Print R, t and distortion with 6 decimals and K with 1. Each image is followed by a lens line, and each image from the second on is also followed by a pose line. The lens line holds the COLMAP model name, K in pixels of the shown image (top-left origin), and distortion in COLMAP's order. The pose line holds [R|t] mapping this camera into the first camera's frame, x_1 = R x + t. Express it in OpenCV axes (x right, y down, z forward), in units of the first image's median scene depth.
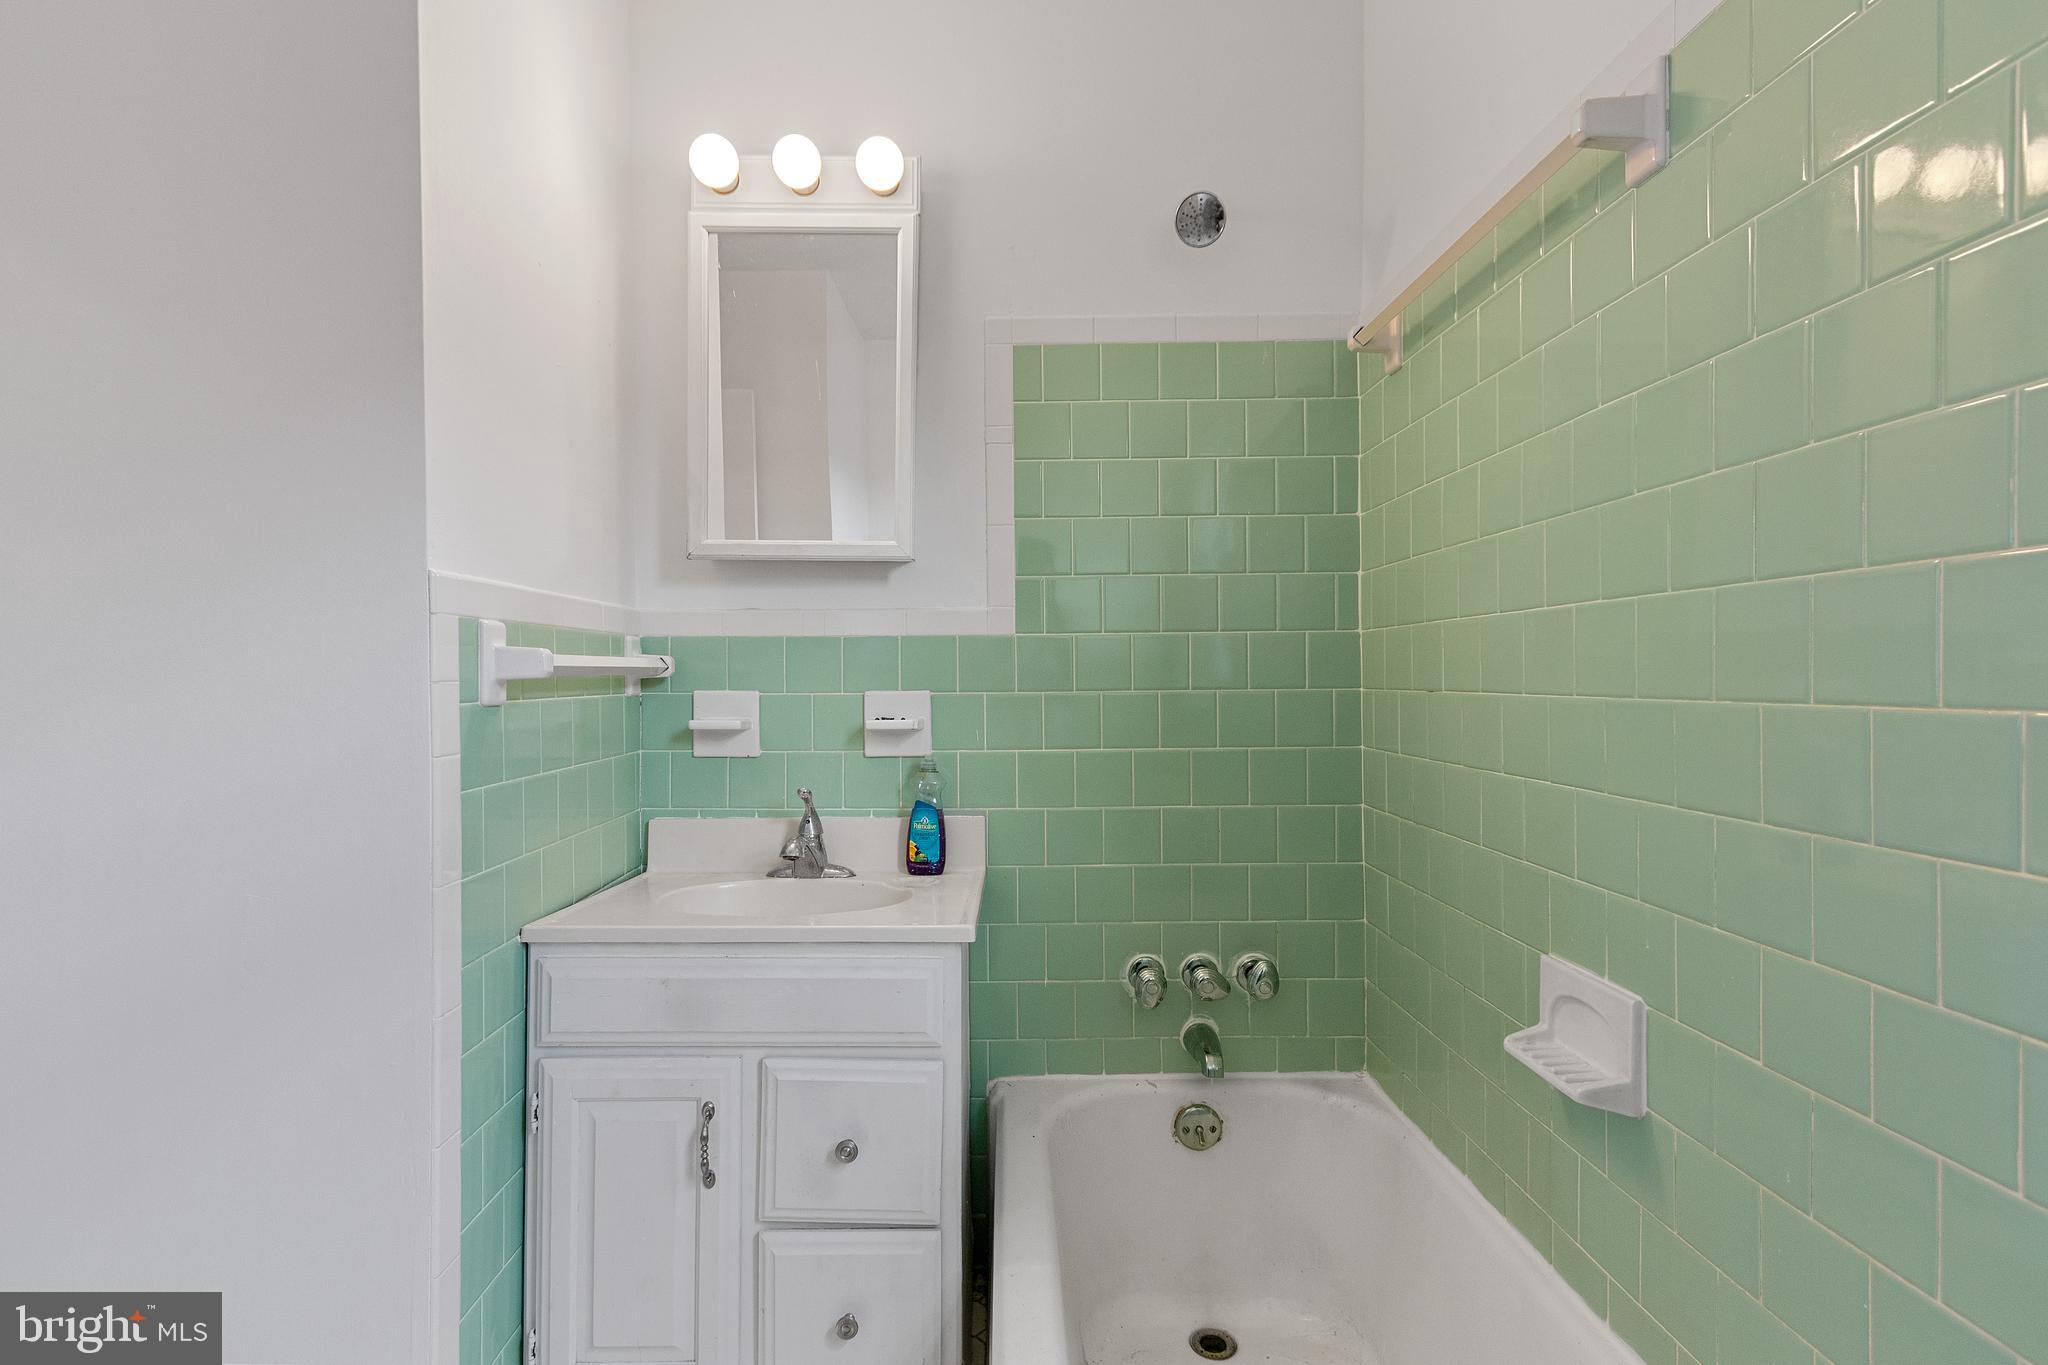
lens RADIAL K [[987.3, 0, 1024.0], [0, 987.3, 682.5], [0, 0, 1]] dist [0.001504, -0.000153]
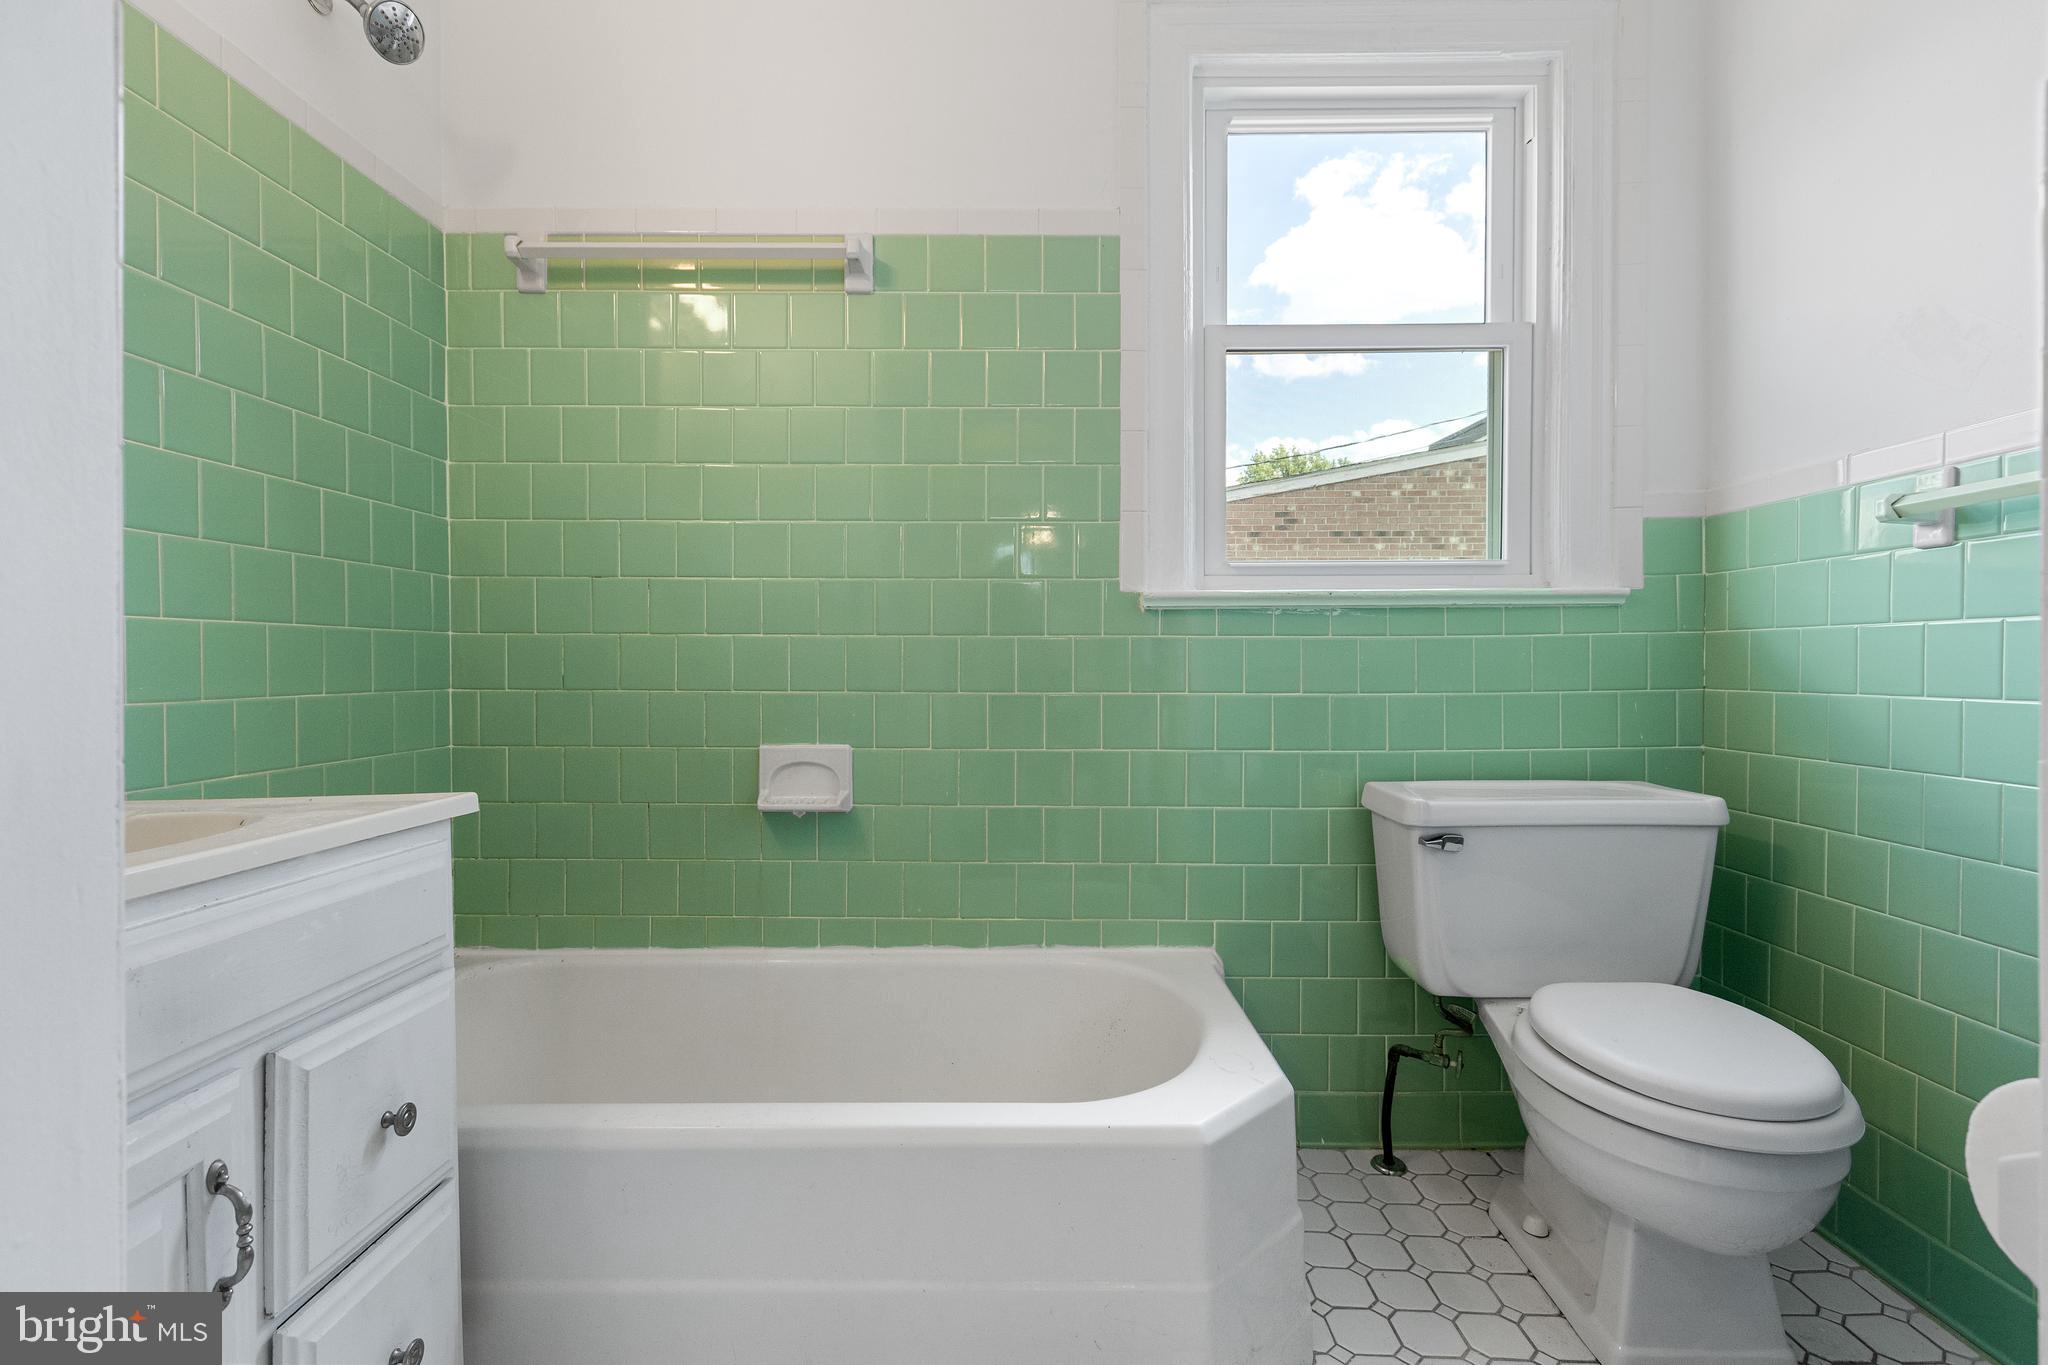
lens RADIAL K [[947.3, 0, 1014.9], [0, 947.3, 681.2], [0, 0, 1]] dist [0.002880, -0.000154]
pose [[-0.002189, -0.006770, 0.999975, -0.857610], [0.005341, 0.999963, 0.006782, 0.149492], [-0.999983, 0.005355, -0.002152, 0.545131]]
